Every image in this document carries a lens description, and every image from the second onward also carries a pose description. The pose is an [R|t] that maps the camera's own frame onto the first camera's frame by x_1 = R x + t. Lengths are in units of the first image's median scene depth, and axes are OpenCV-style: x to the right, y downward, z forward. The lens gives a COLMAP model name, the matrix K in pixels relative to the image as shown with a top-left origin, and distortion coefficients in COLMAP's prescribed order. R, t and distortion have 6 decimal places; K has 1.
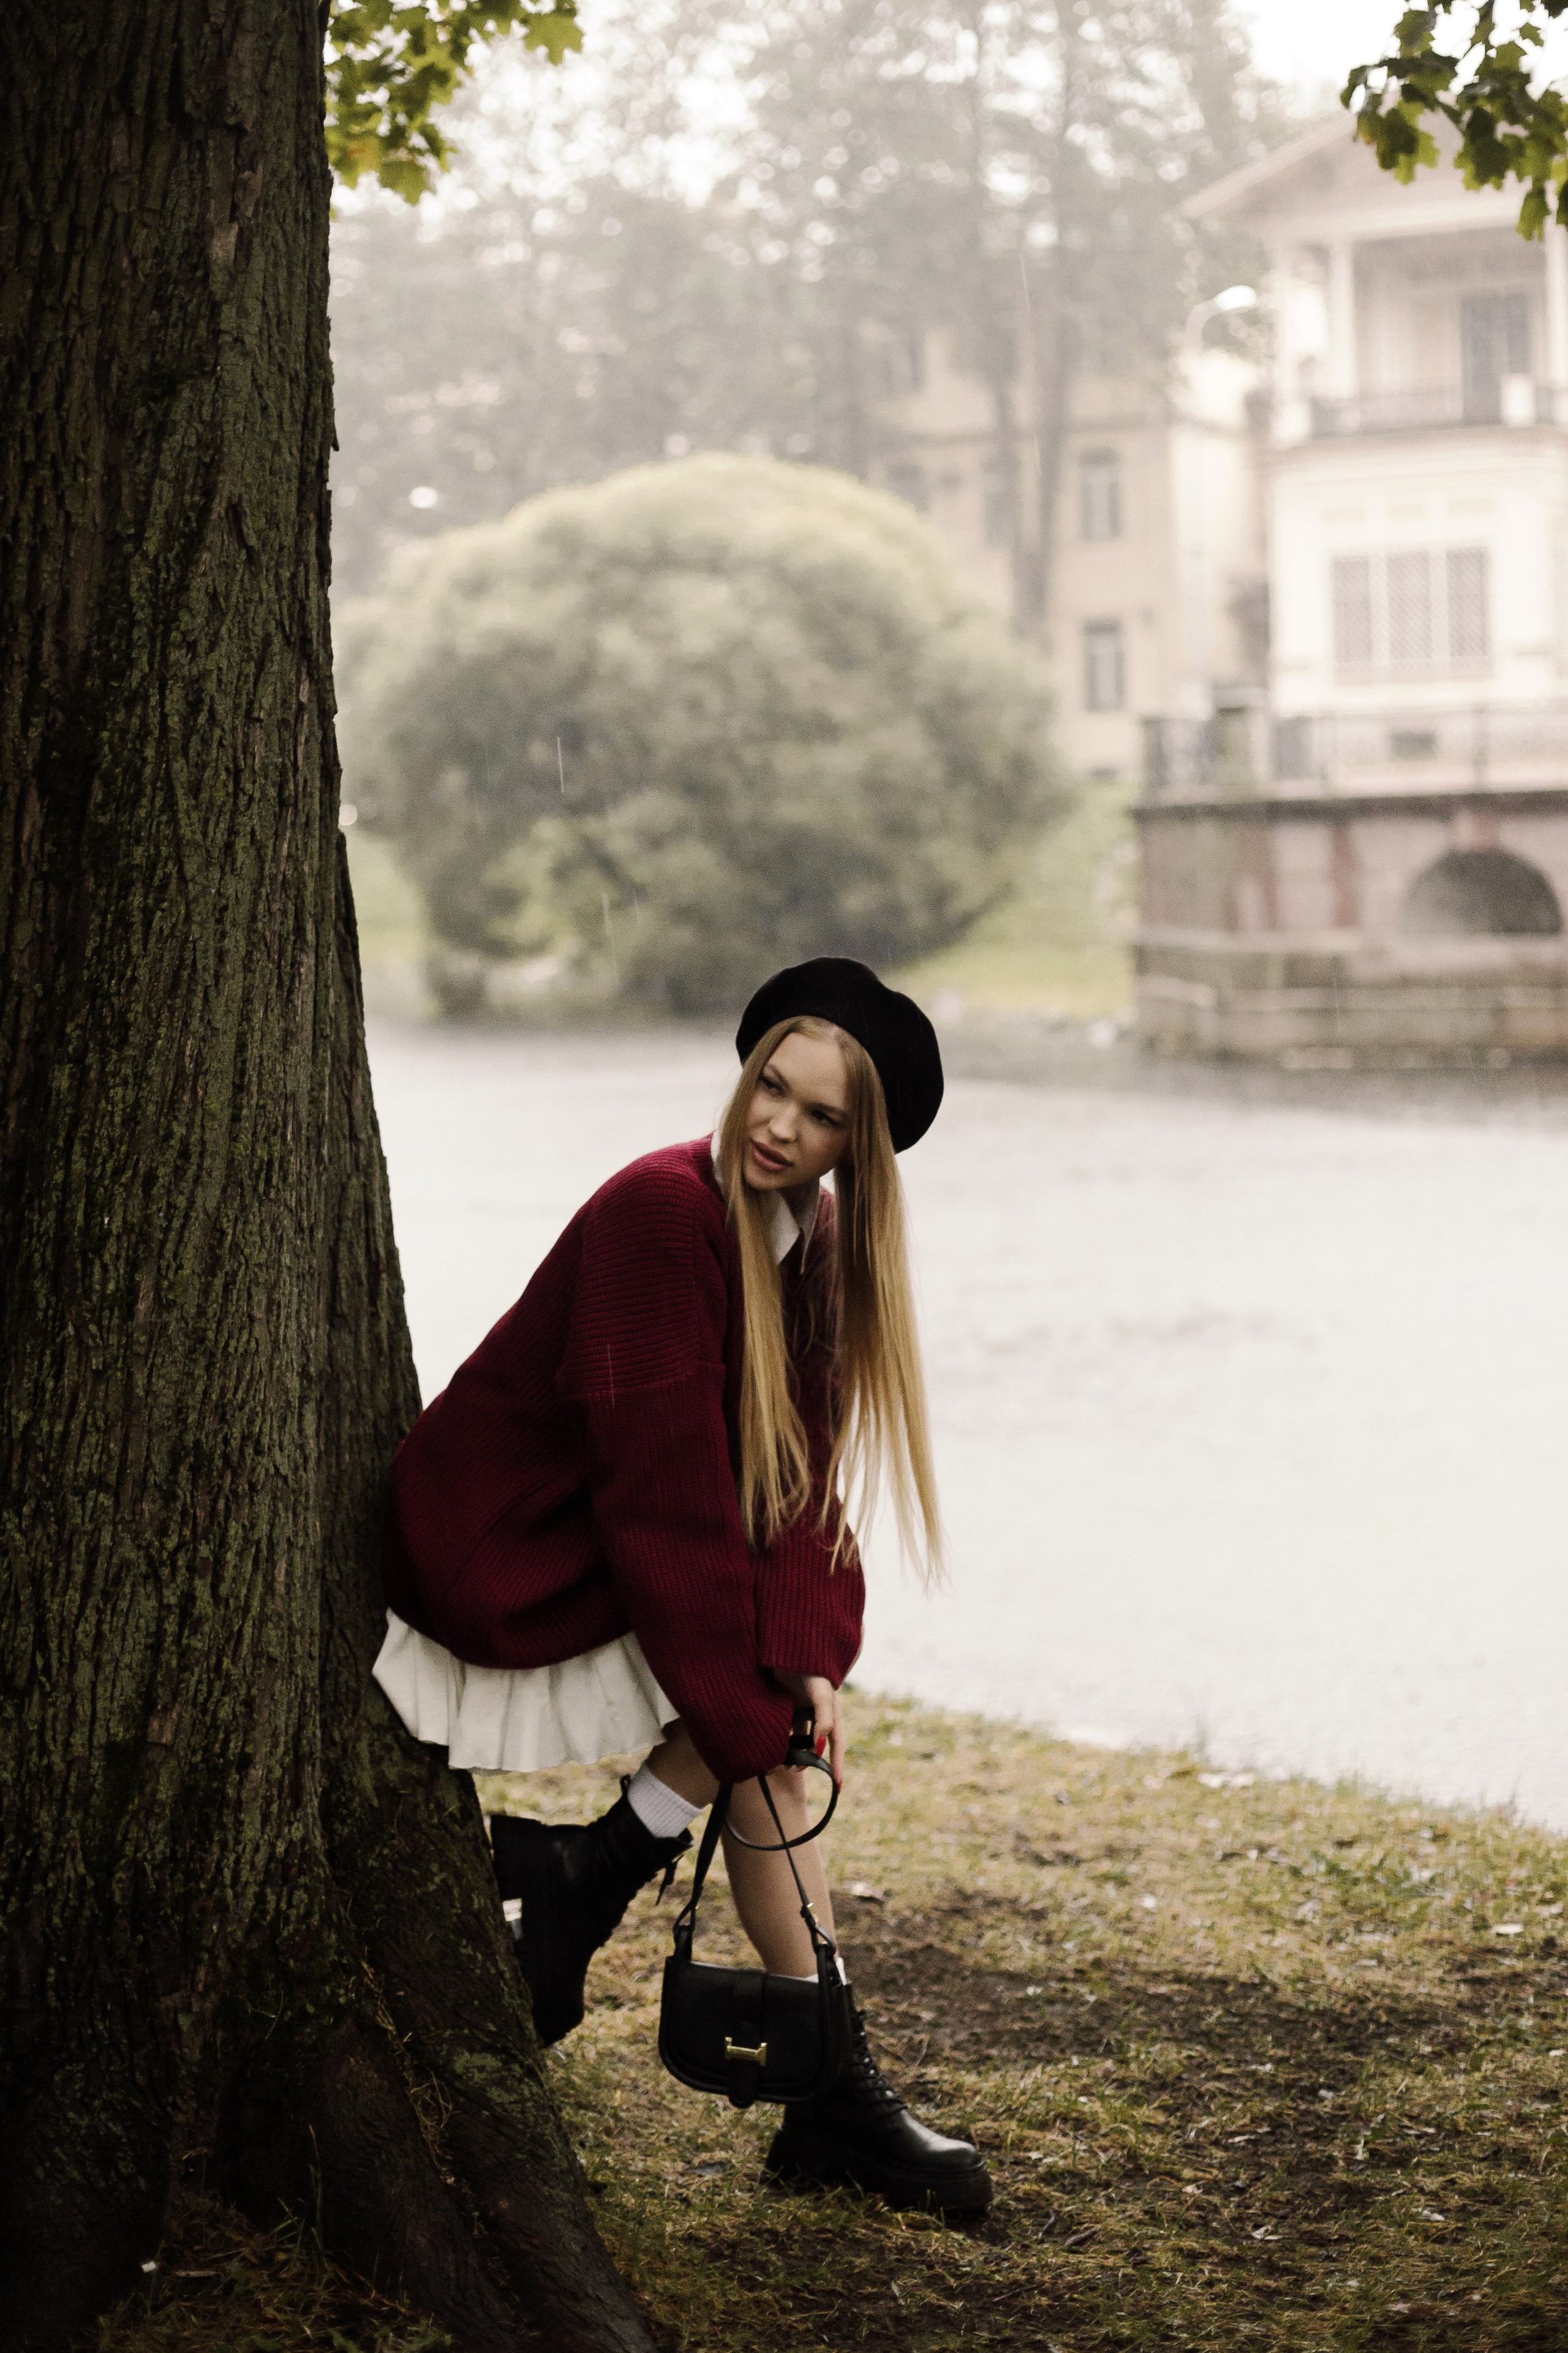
lens RADIAL K [[3795.8, 0, 780.8], [0, 3795.8, 1083.2], [0, 0, 1]] dist [-0.153861, 0.229379]
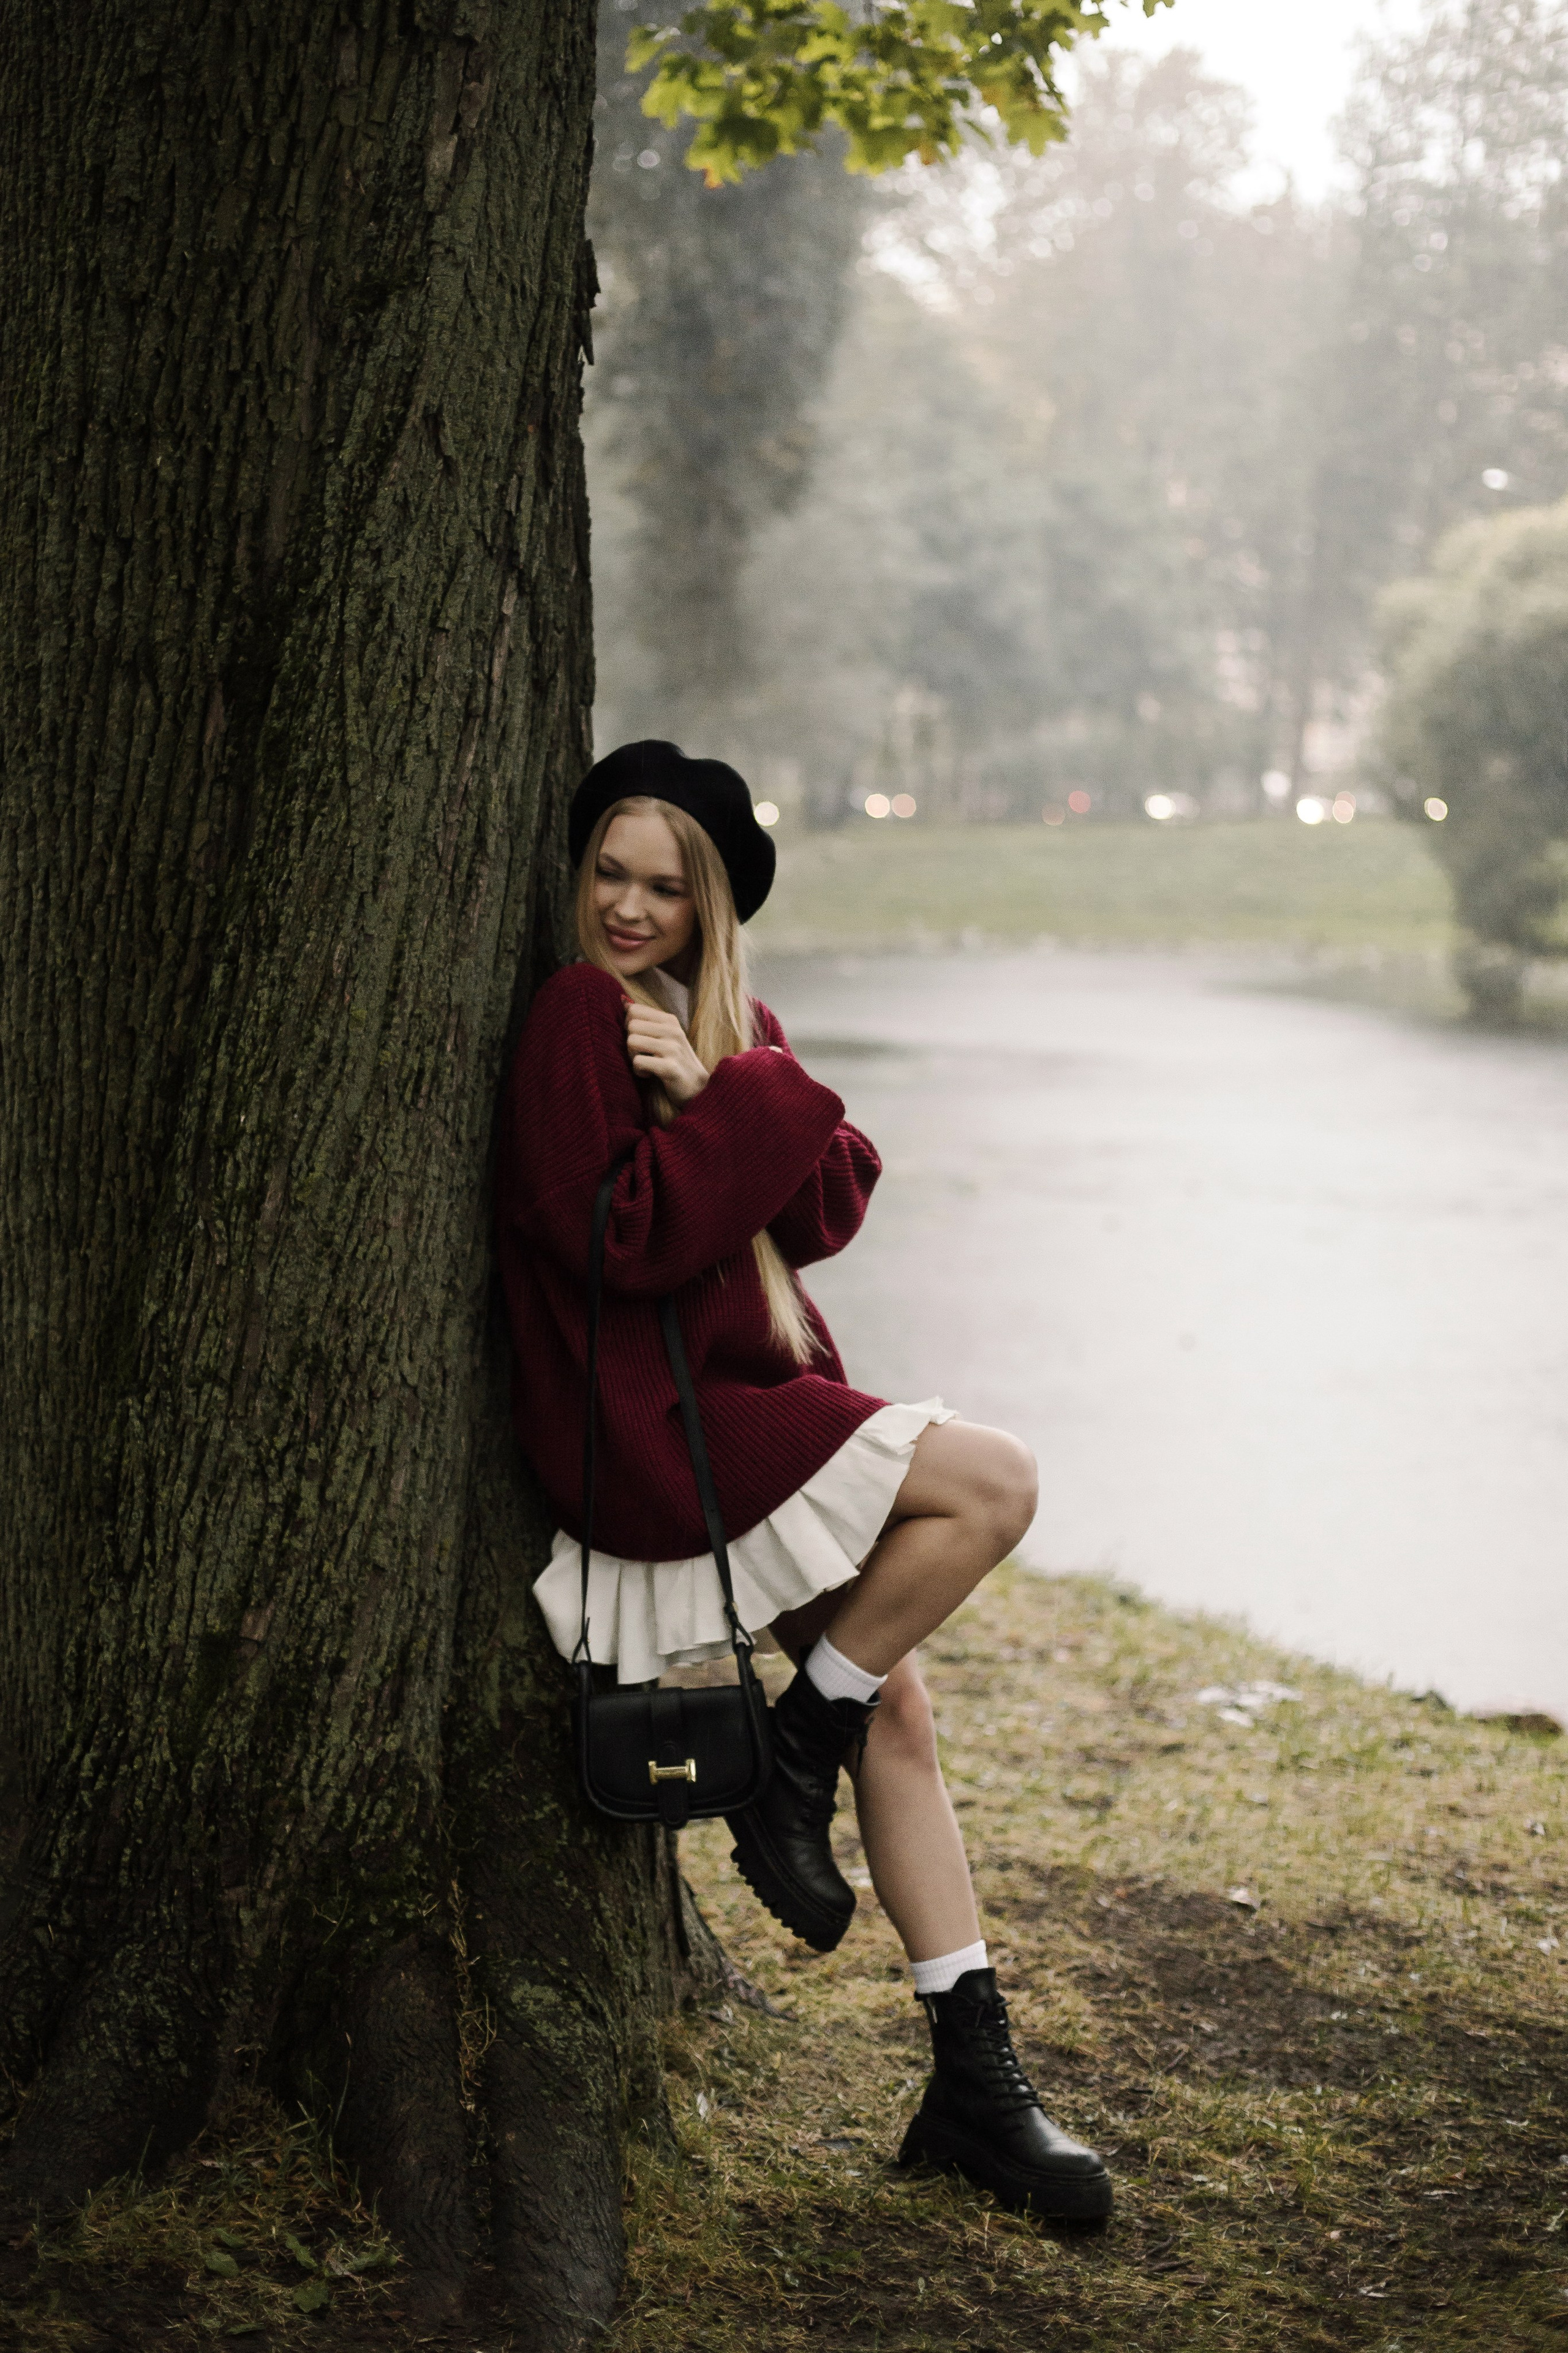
lens RADIAL K [[3860.8, 0, 725.9], [0, 3860.8, 1062.7], [0, 0, 1]] dist [-0.139419, 0.117378]
pose [[0.949524, 0.050021, -0.309679, 0.257573], [-0.051427, 0.998670, 0.003629, 0.010746], [0.309449, 0.012480, 0.950834, 0.058495]]
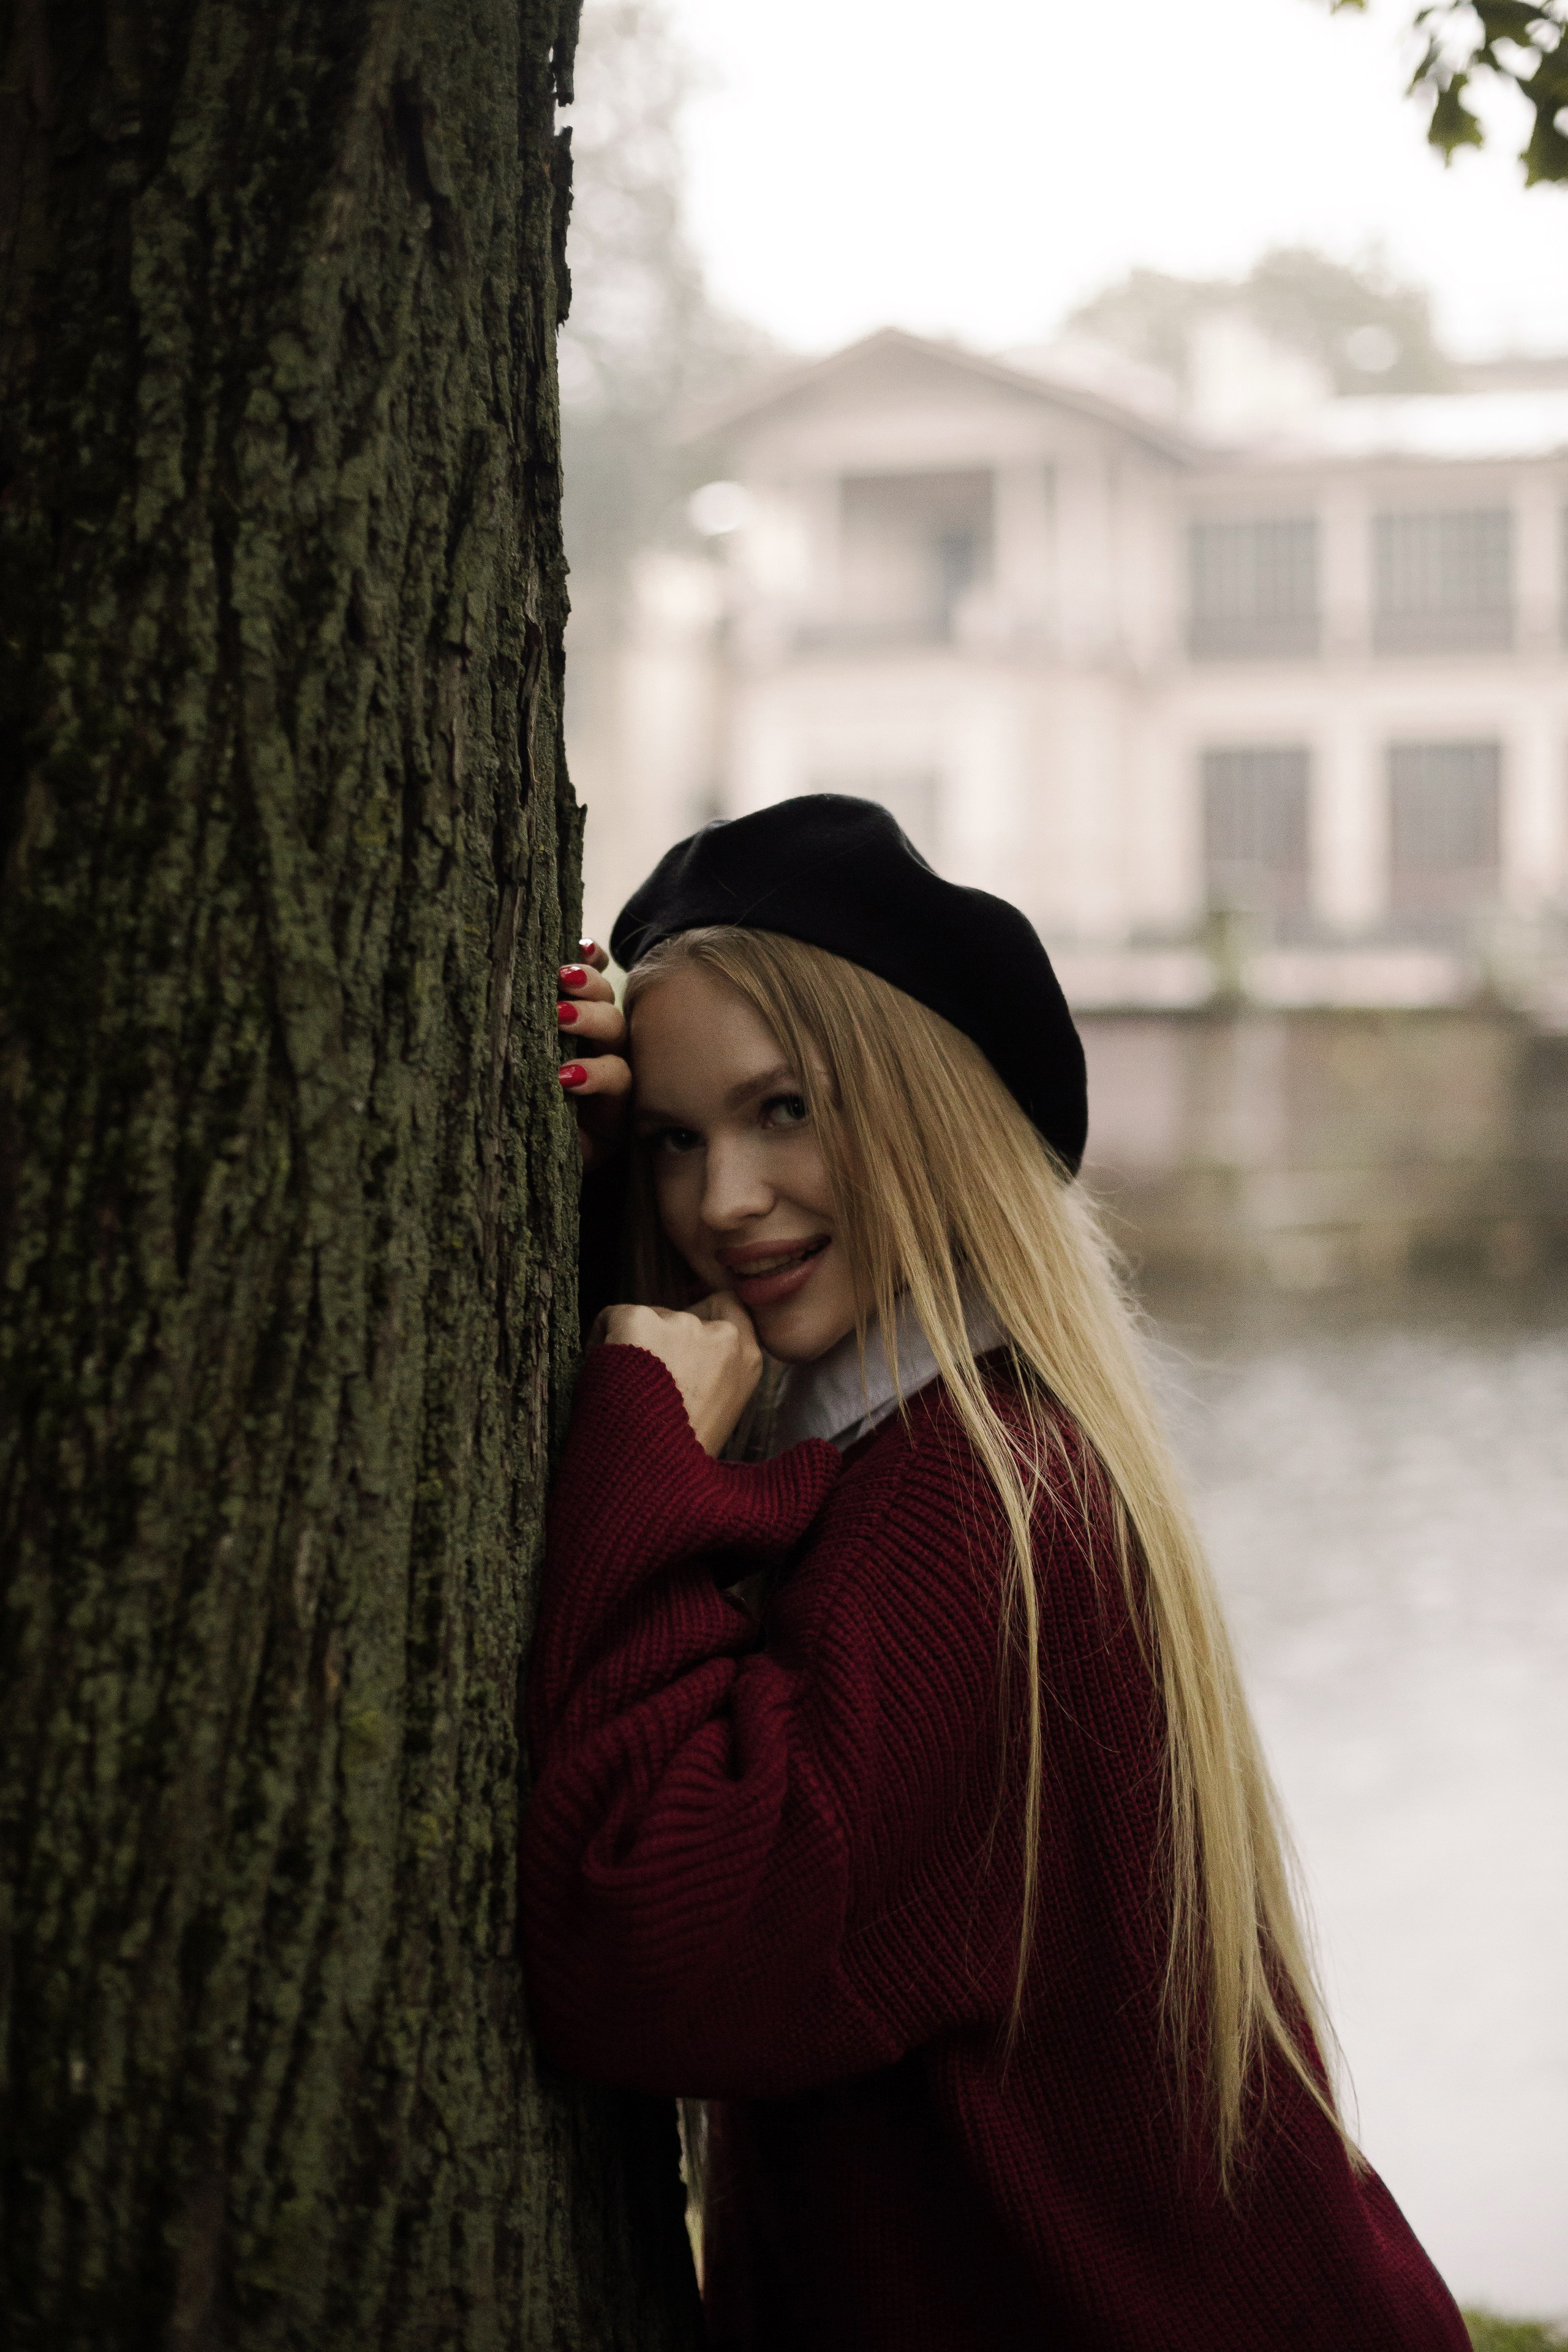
lens RADIAL K [[3511.2, 0, 784.7], [0, 3511.2, 1142.5], [0, 0, 1]] dist [-0.159436, 0.028958]
pose [[0.985718, 0.020248, 0.167181, -0.166091], [-0.014751, 0.999311, -0.034060, -0.036760], [-0.167756, 0.031107, 0.985338, 0.667328]]
